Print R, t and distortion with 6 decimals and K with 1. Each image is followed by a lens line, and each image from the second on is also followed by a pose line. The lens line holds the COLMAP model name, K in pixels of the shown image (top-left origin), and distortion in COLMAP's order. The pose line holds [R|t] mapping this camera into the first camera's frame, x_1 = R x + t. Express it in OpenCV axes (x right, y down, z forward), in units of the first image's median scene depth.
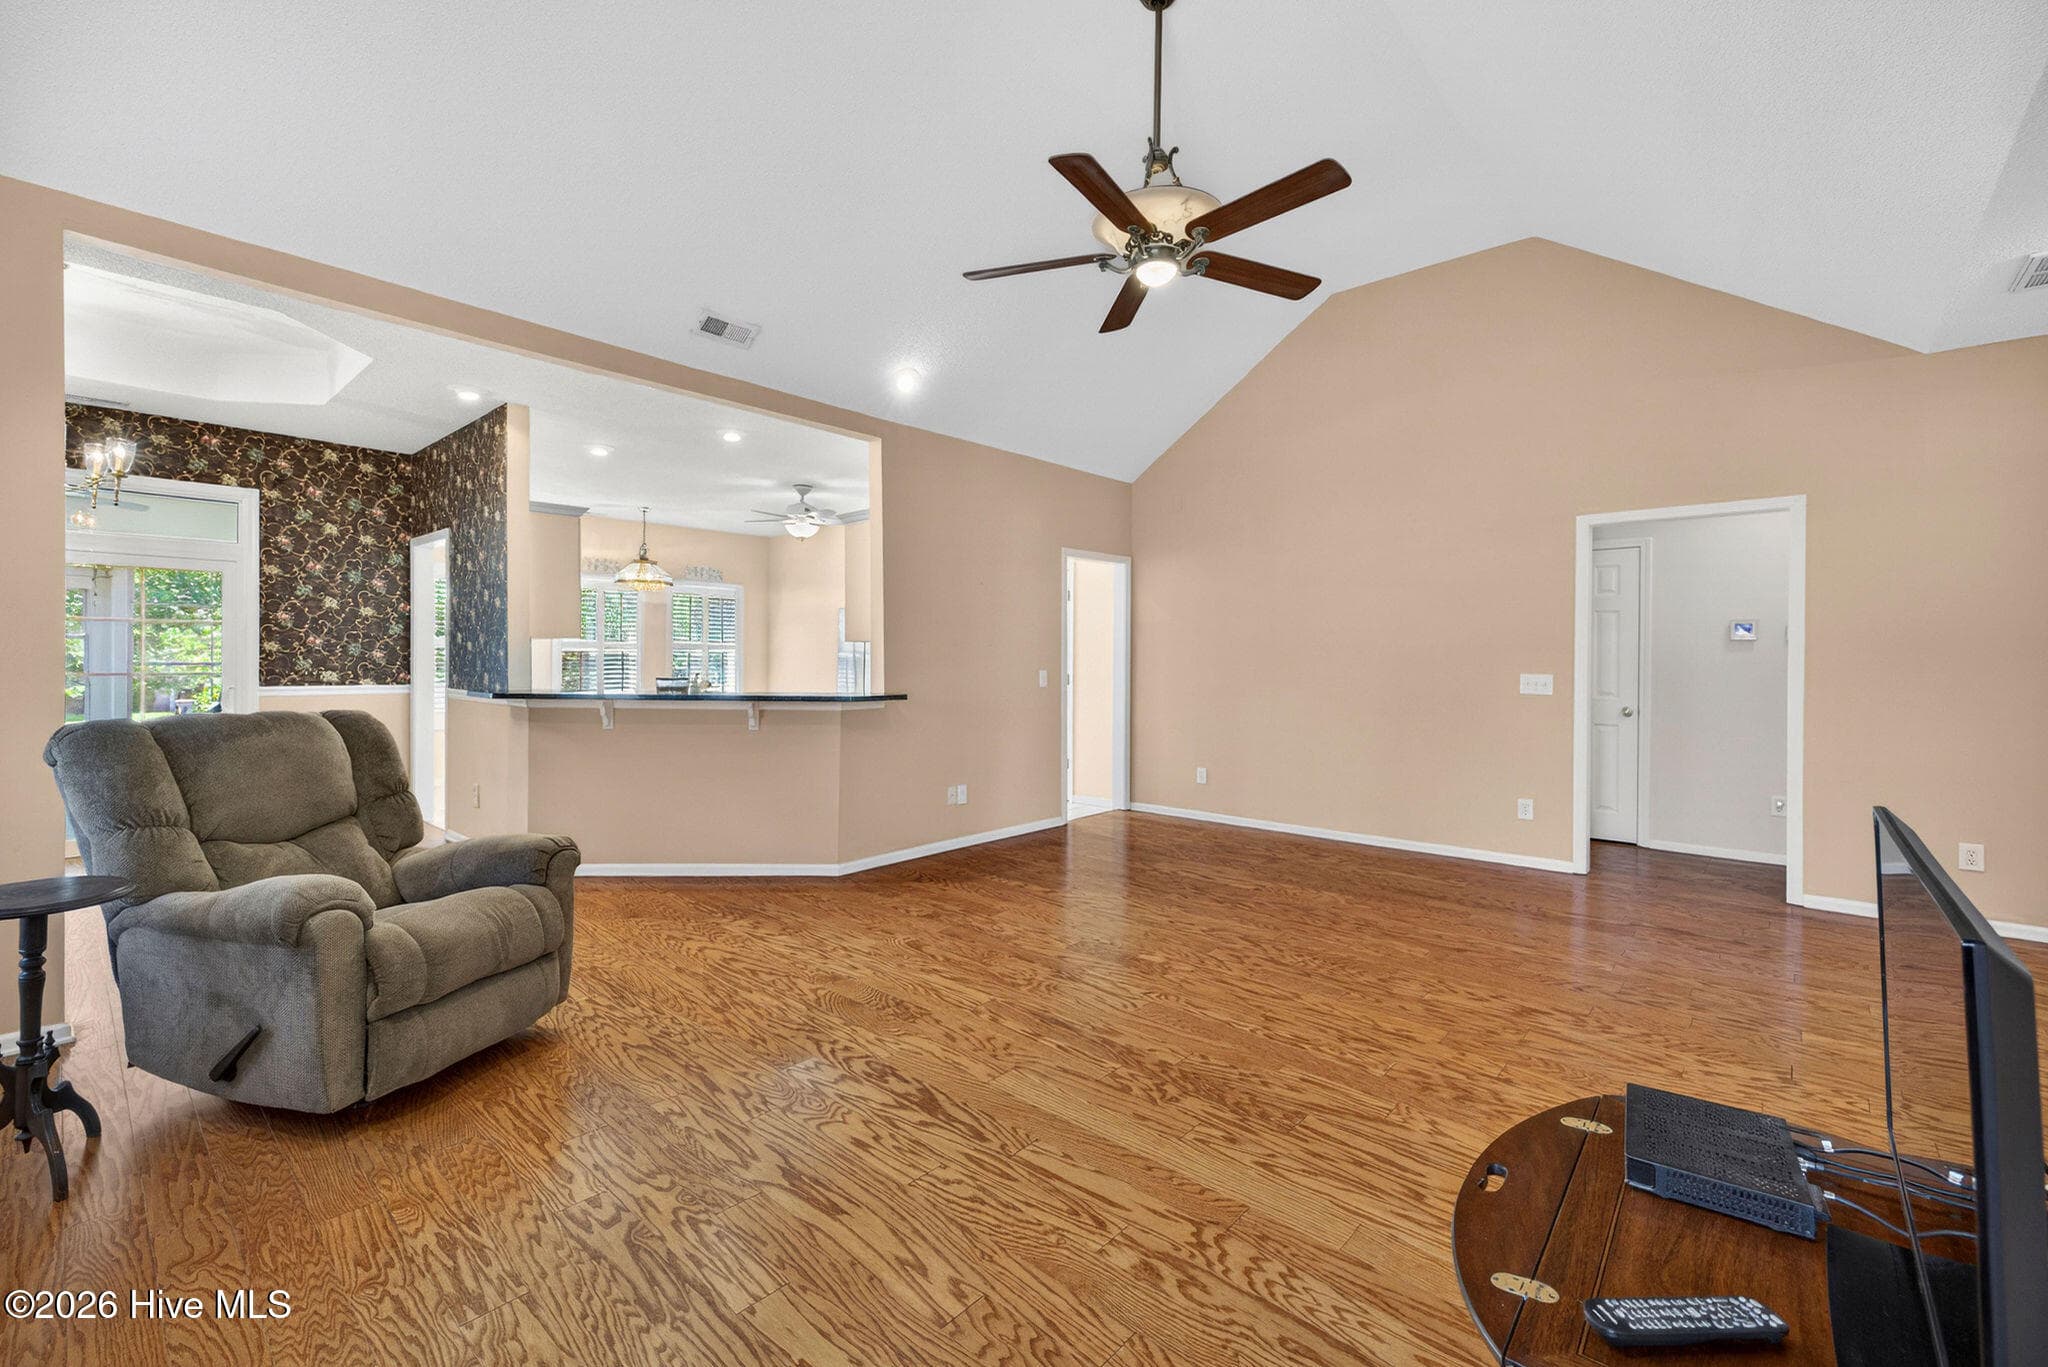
lens RADIAL K [[875.4, 0, 1006.0], [0, 875.4, 660.9], [0, 0, 1]] dist [0.007417, -0.000225]
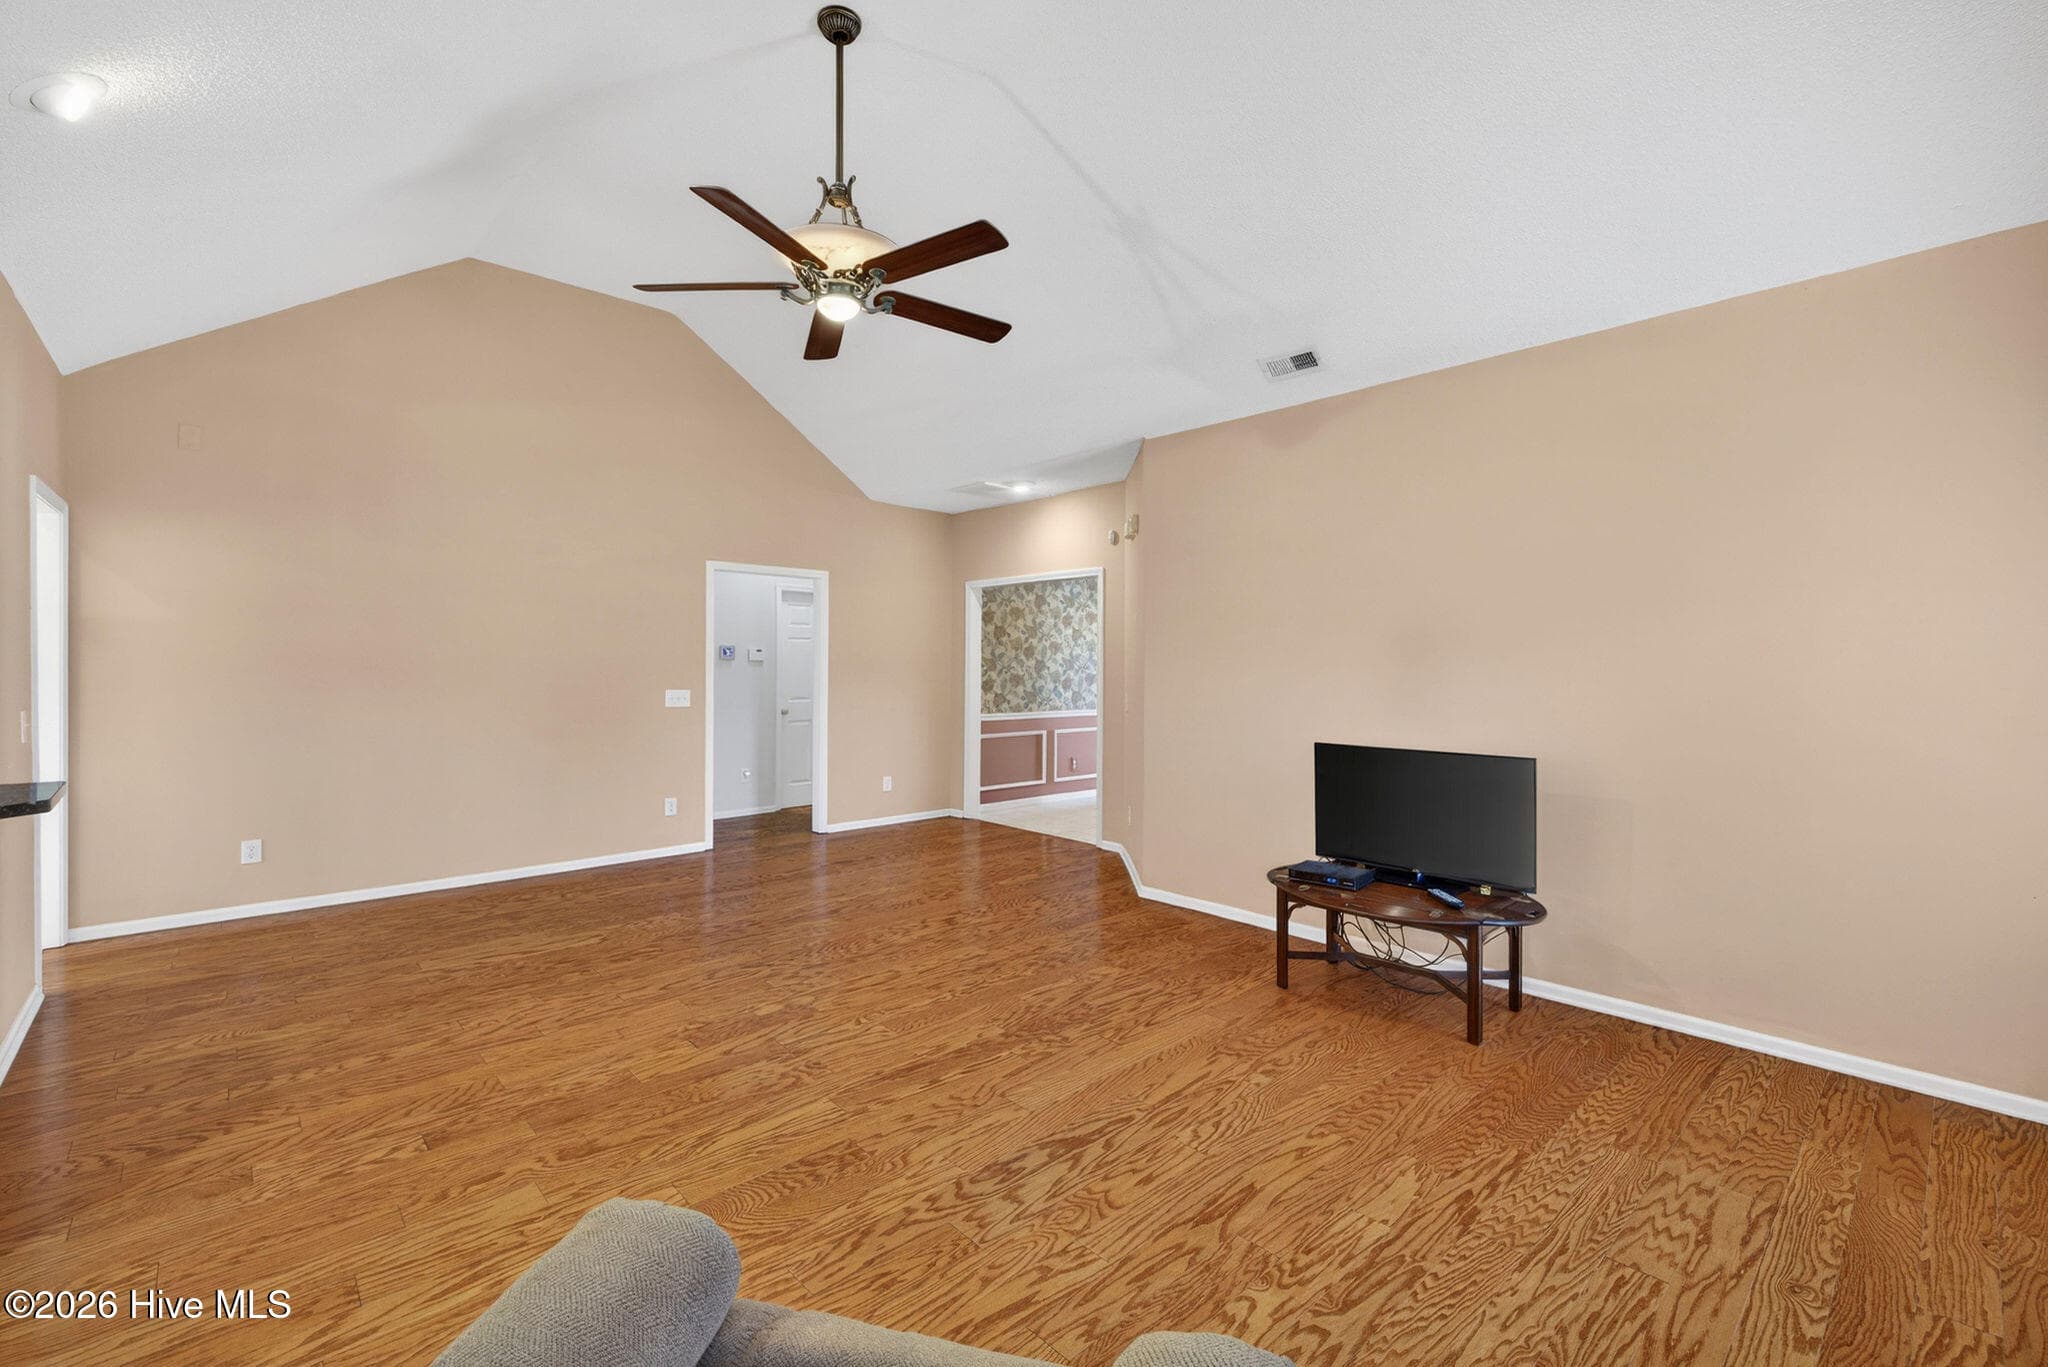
lens RADIAL K [[875.4, 0, 1006.0], [0, 875.4, 660.9], [0, 0, 1]] dist [0.007417, -0.000225]
pose [[0.086768, -0.002189, 0.996226, -0.910343], [-0.005097, 0.999984, 0.002642, -0.046867], [-0.996215, -0.005307, 0.086756, 0.812777]]
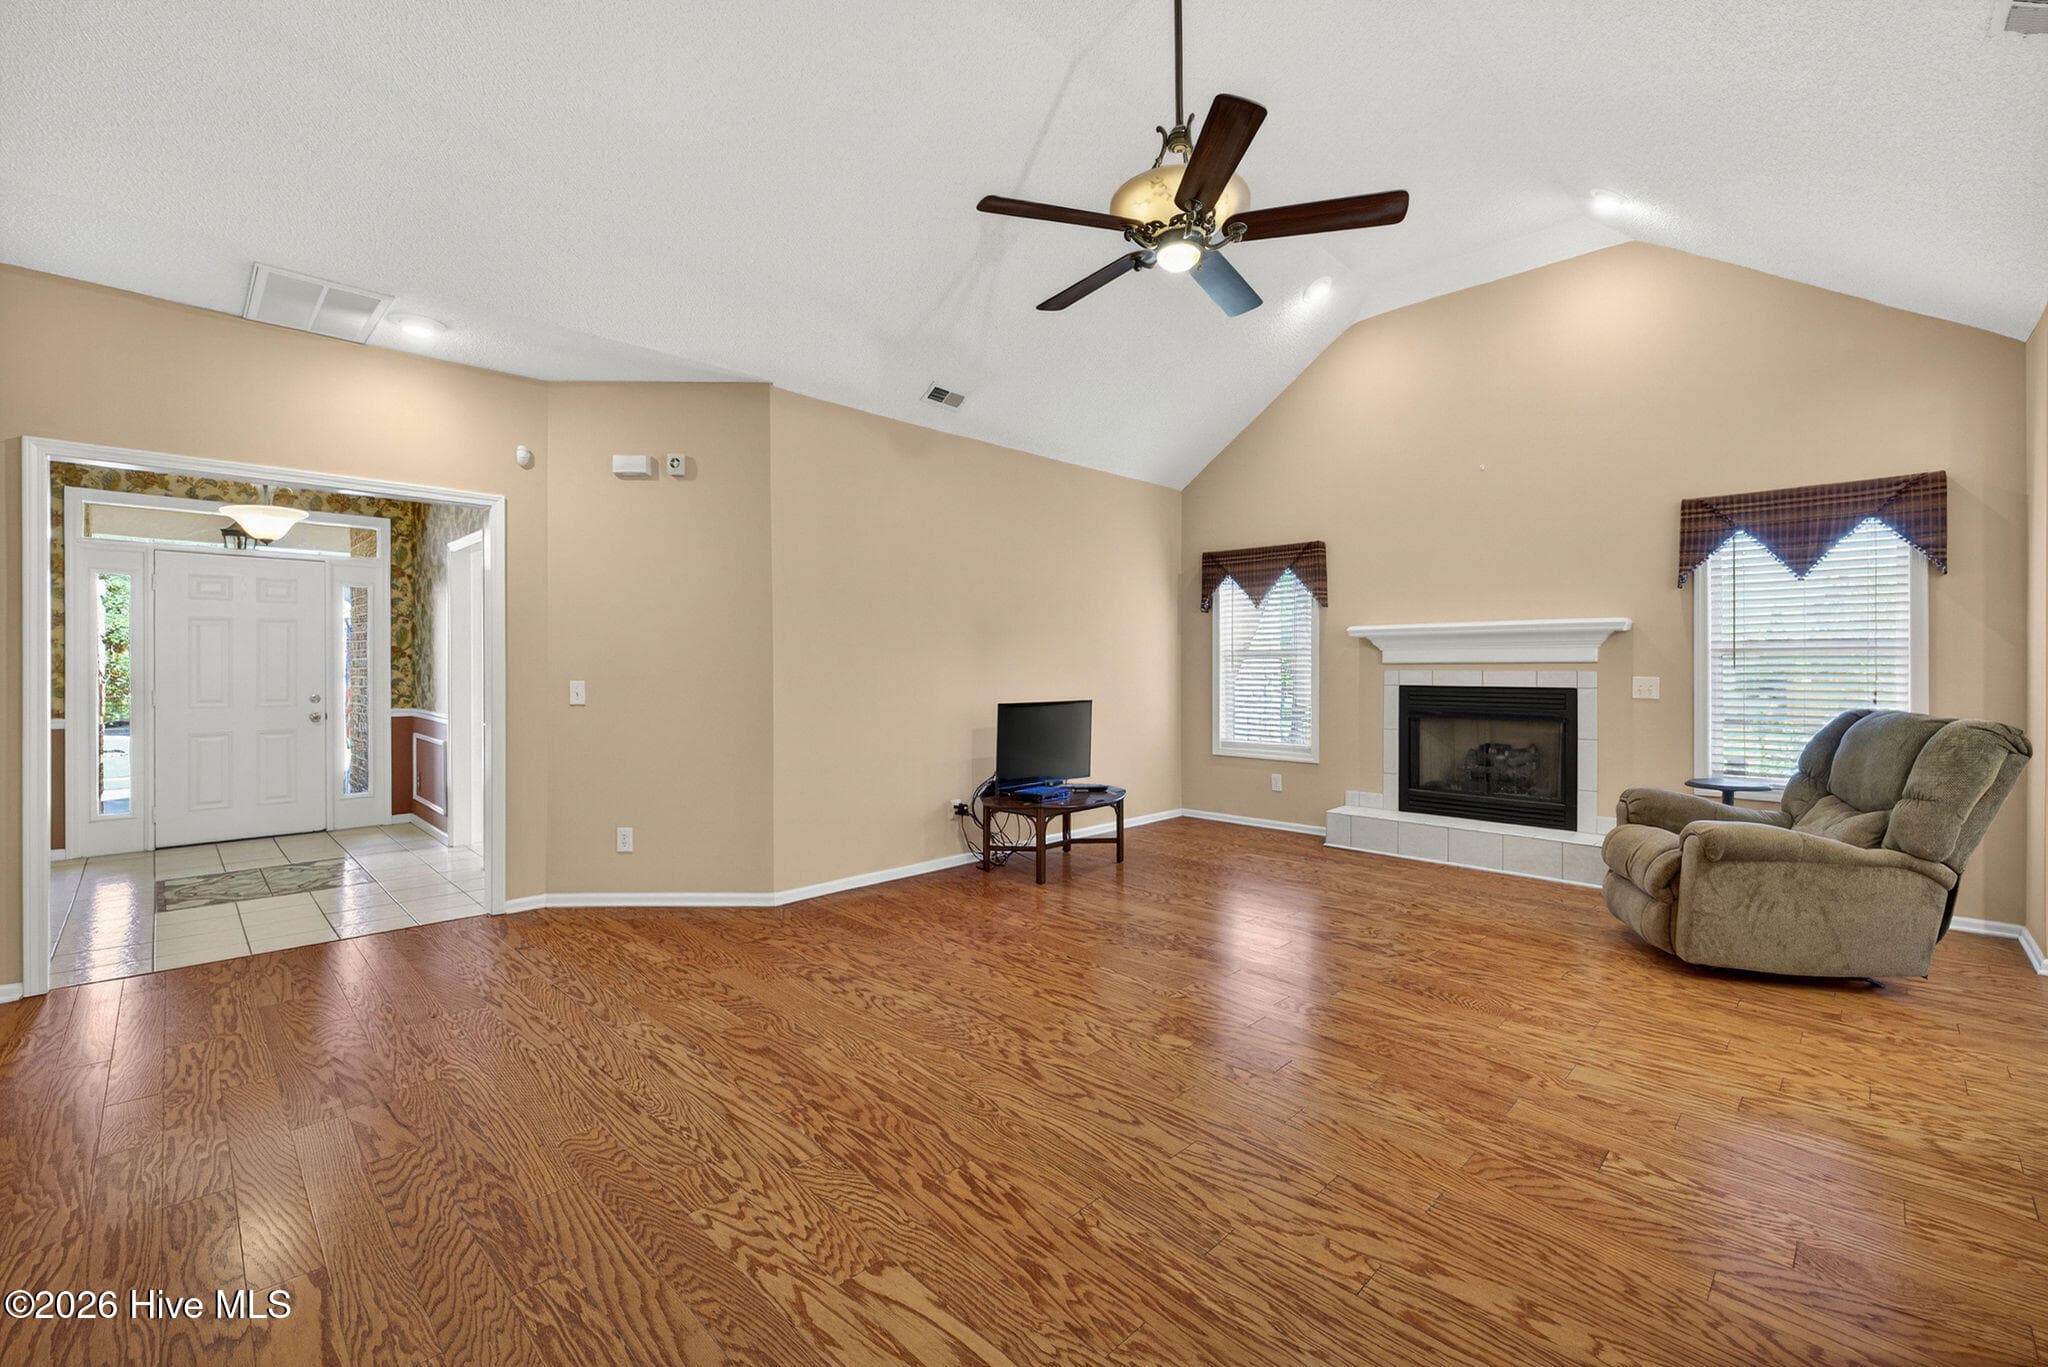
lens RADIAL K [[857.2, 0, 1035.8], [0, 857.2, 671.3], [0, 0, 1]] dist [0.008262, -0.000314]
pose [[-0.999606, -0.007561, 0.027034, 0.334850], [-0.007424, 0.999959, 0.005152, 0.001634], [-0.027071, 0.004949, -0.999621, 2.169972]]
